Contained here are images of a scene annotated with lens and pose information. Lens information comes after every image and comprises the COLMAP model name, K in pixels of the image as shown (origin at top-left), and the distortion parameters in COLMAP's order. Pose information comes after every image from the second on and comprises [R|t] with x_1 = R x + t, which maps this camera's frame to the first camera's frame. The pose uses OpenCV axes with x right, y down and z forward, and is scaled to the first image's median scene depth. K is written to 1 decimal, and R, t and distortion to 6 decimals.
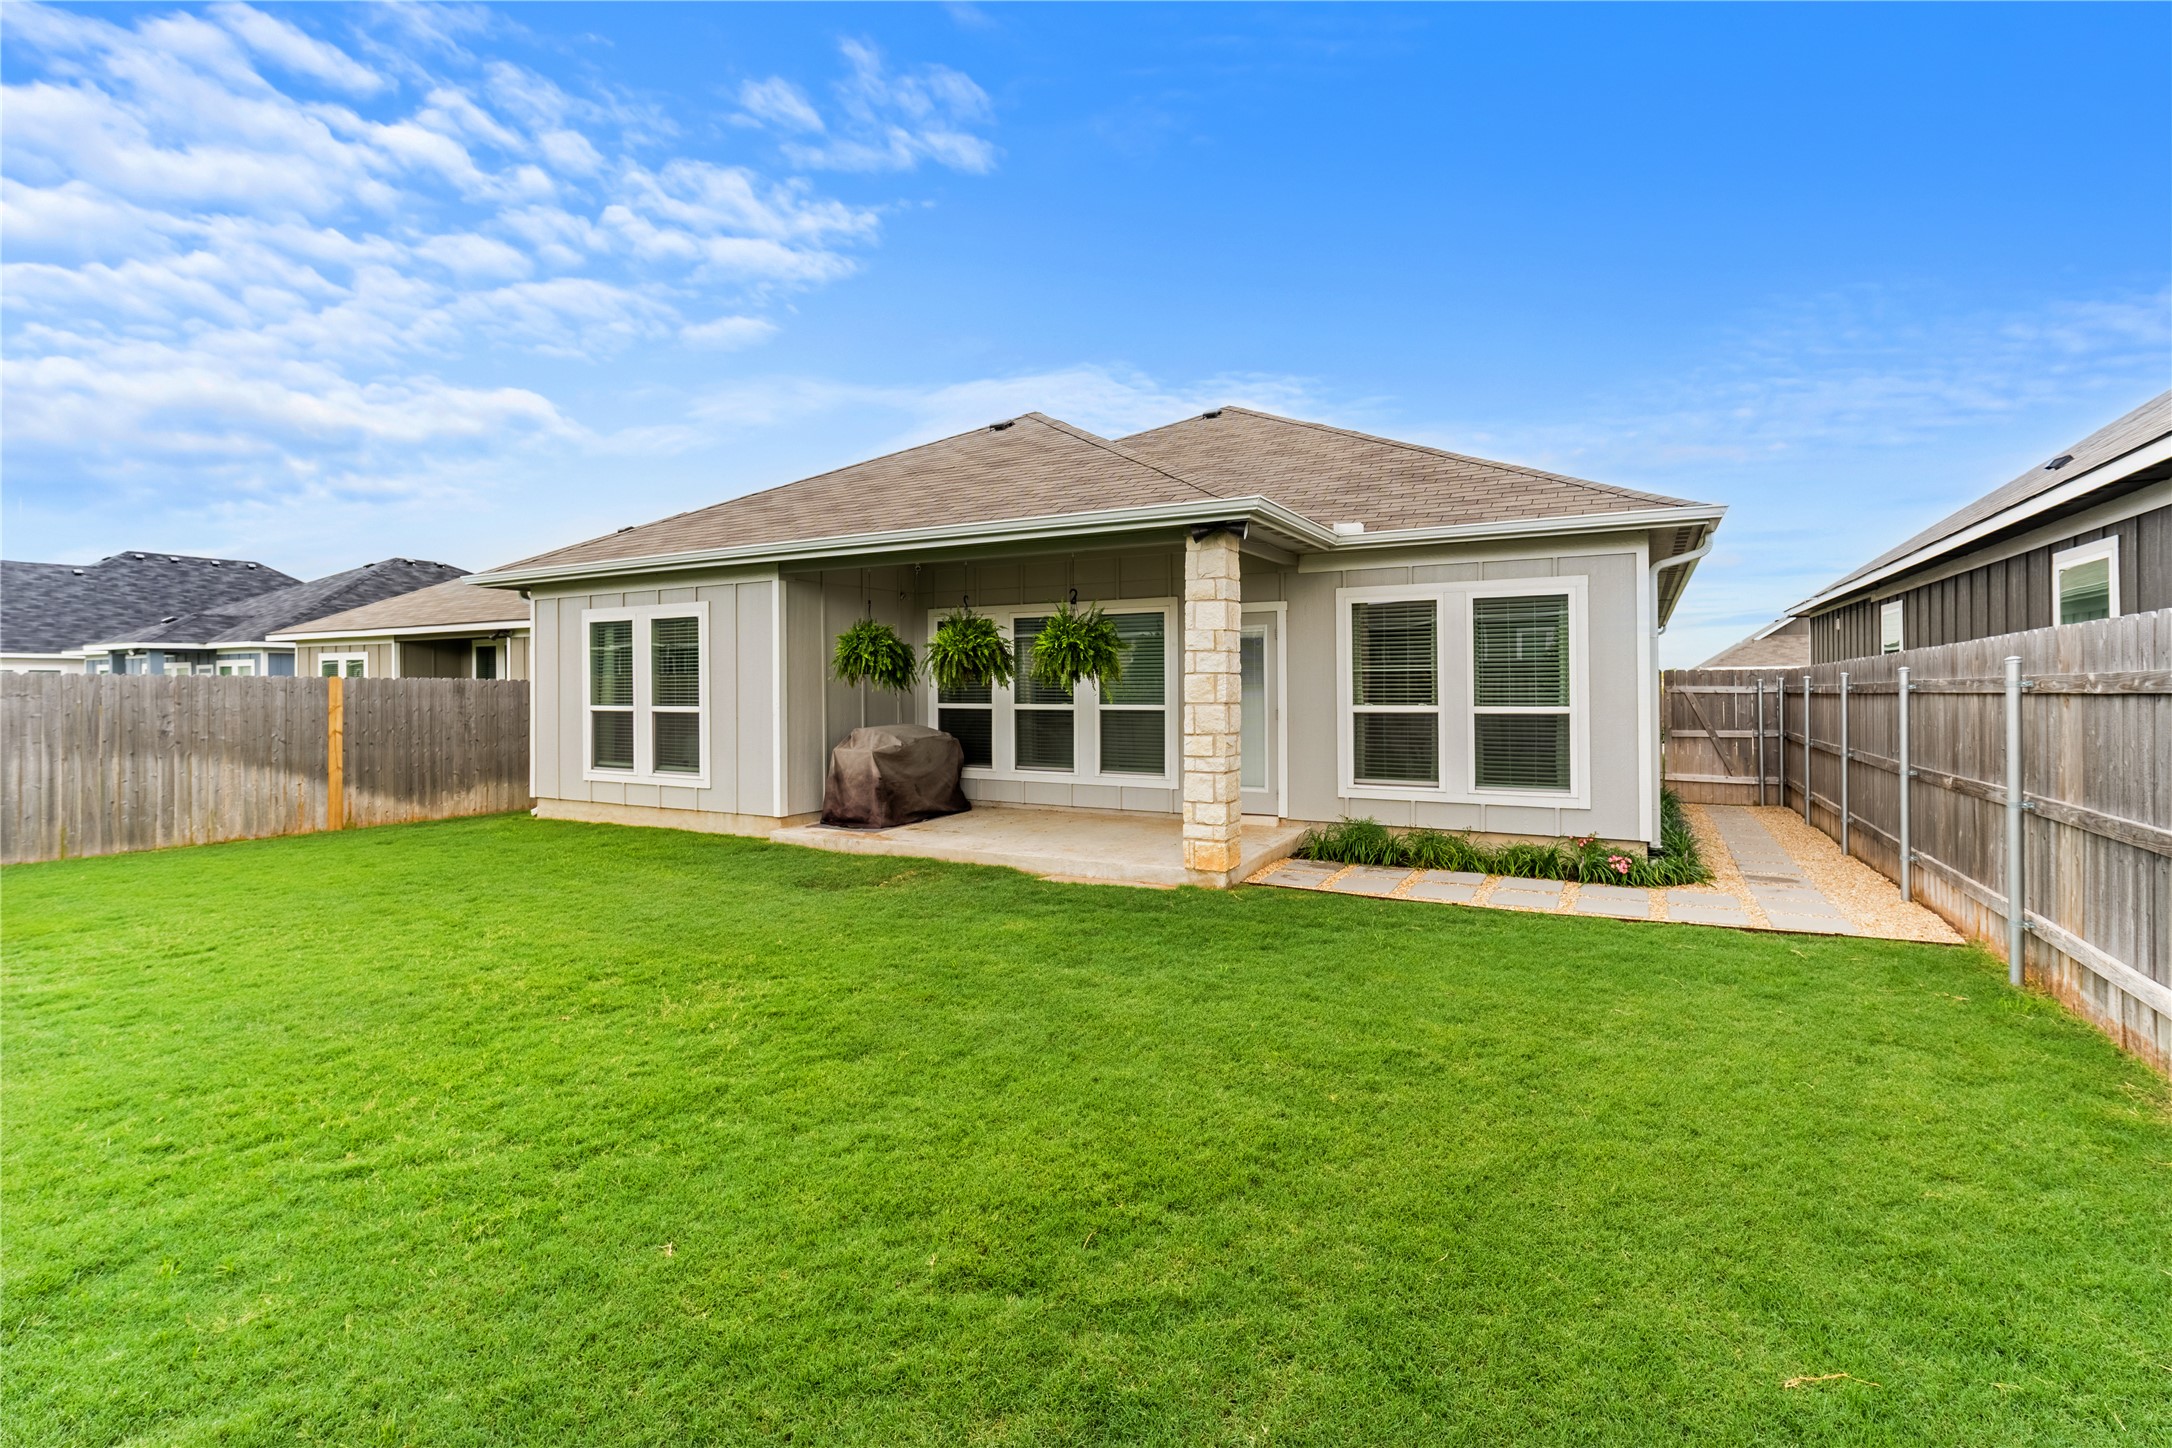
lens RADIAL K [[978.9, 0, 1088.1], [0, 978.9, 706.5], [0, 0, 1]] dist [0.000728, 0.001196]
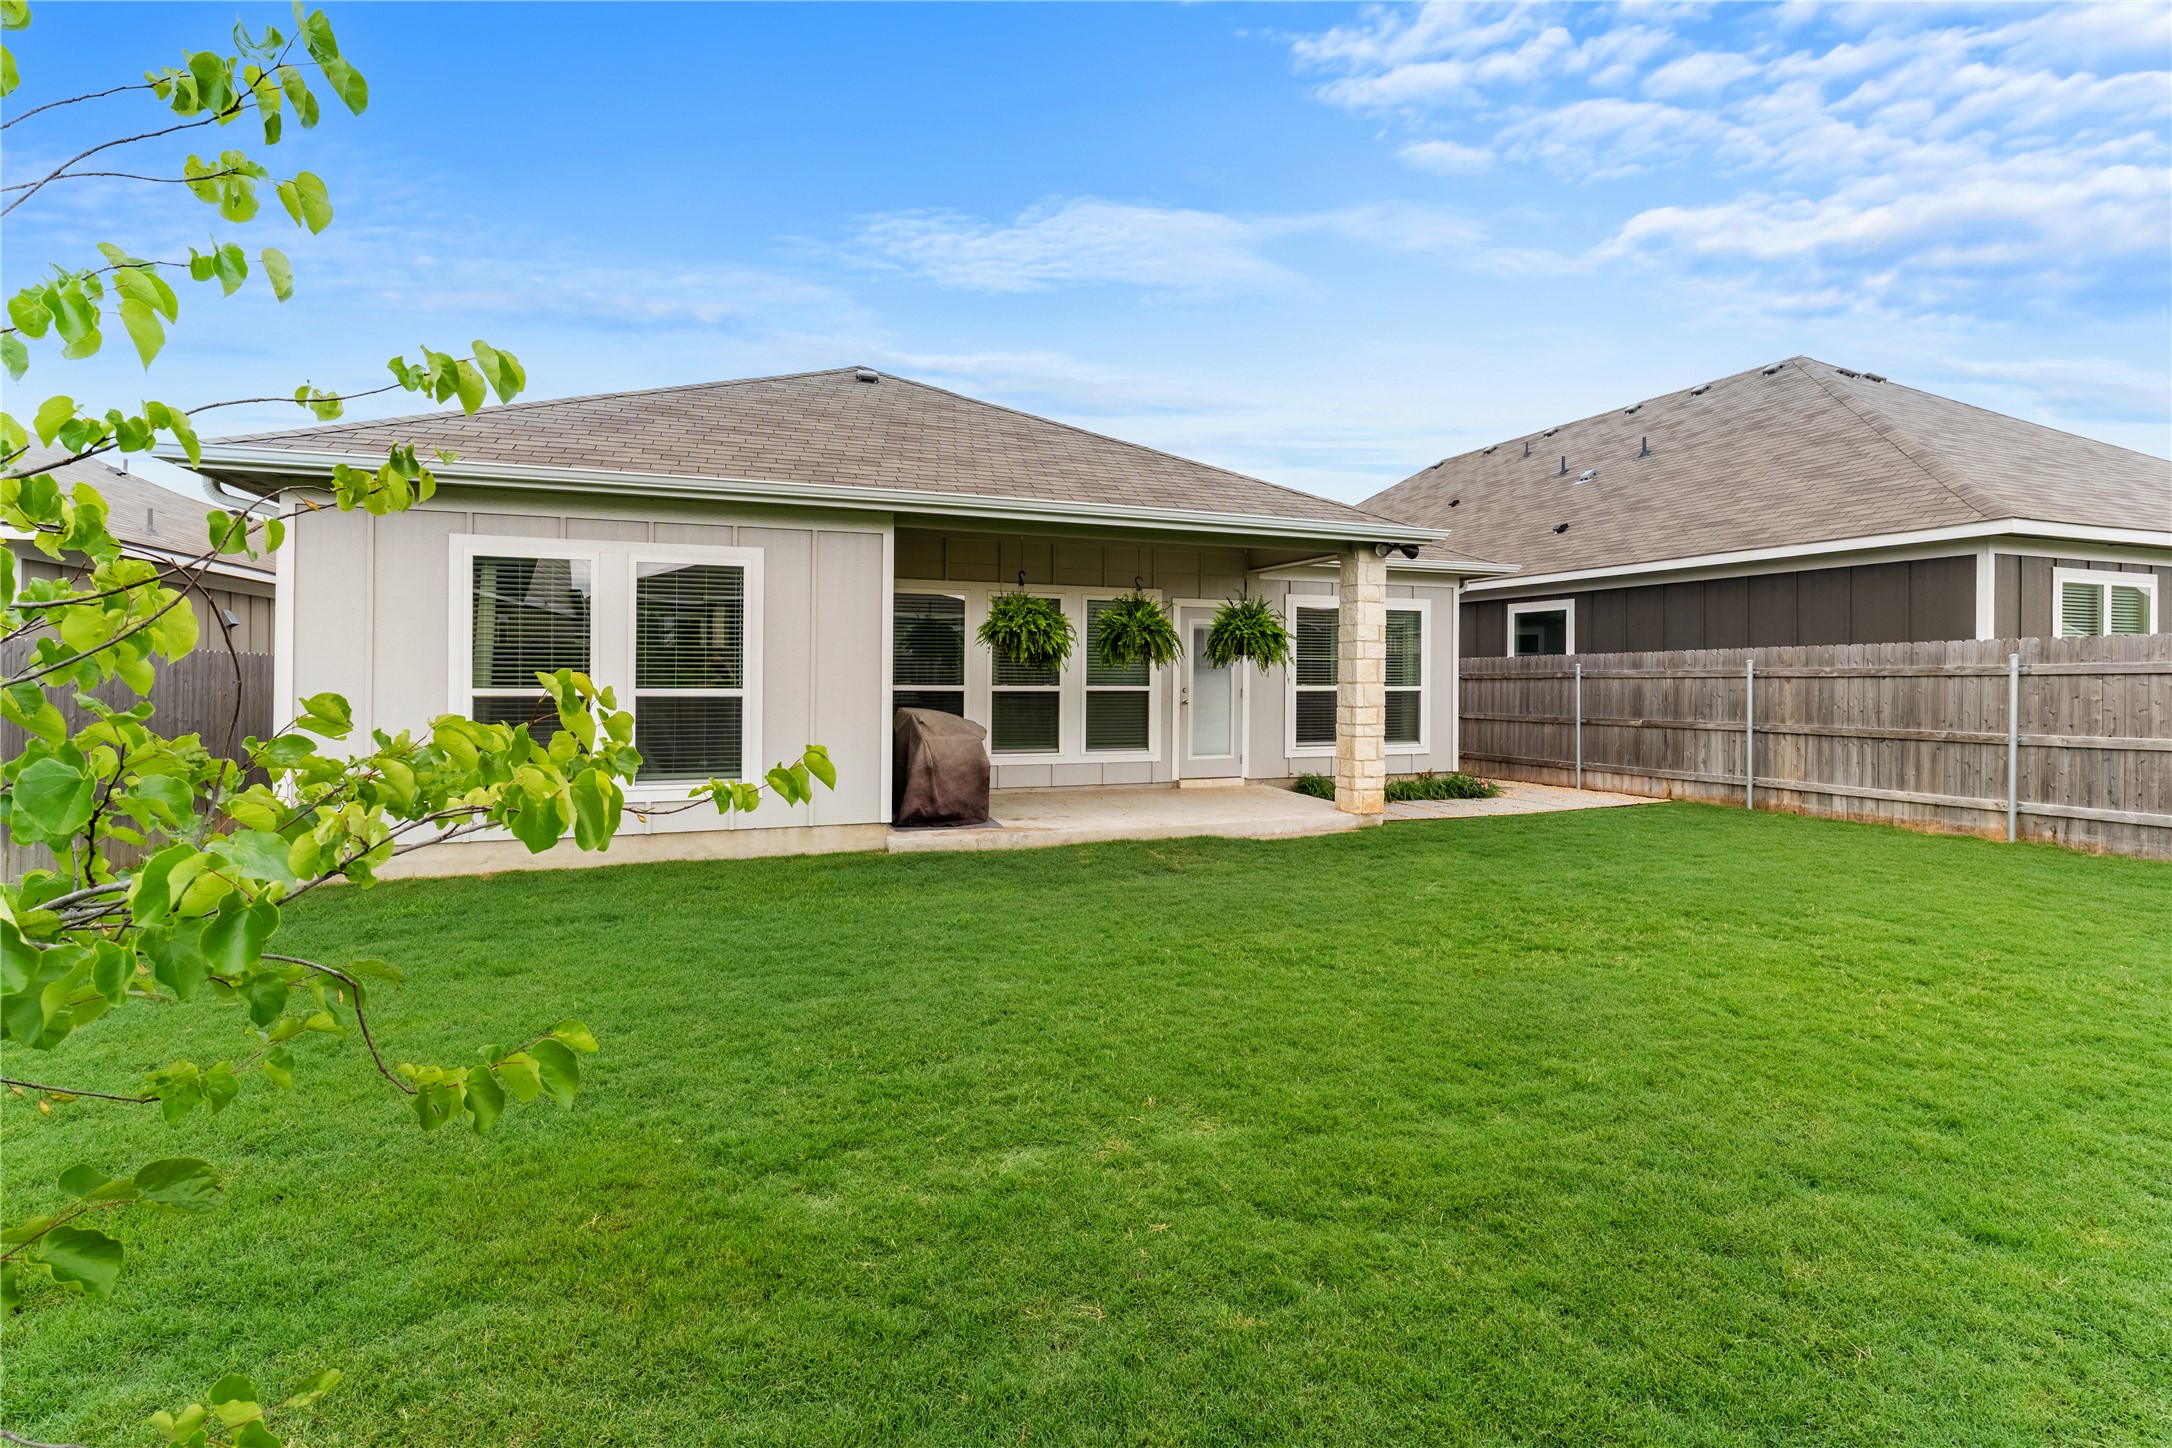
lens RADIAL K [[978.9, 0, 1090.3], [0, 978.9, 702.1], [0, 0, 1]] dist [0.000728, 0.001196]
pose [[0.656077, -0.013275, 0.754578, -0.827398], [0.007081, 0.999910, 0.011435, 0.003712], [-0.754661, -0.002160, 0.656111, 0.332904]]
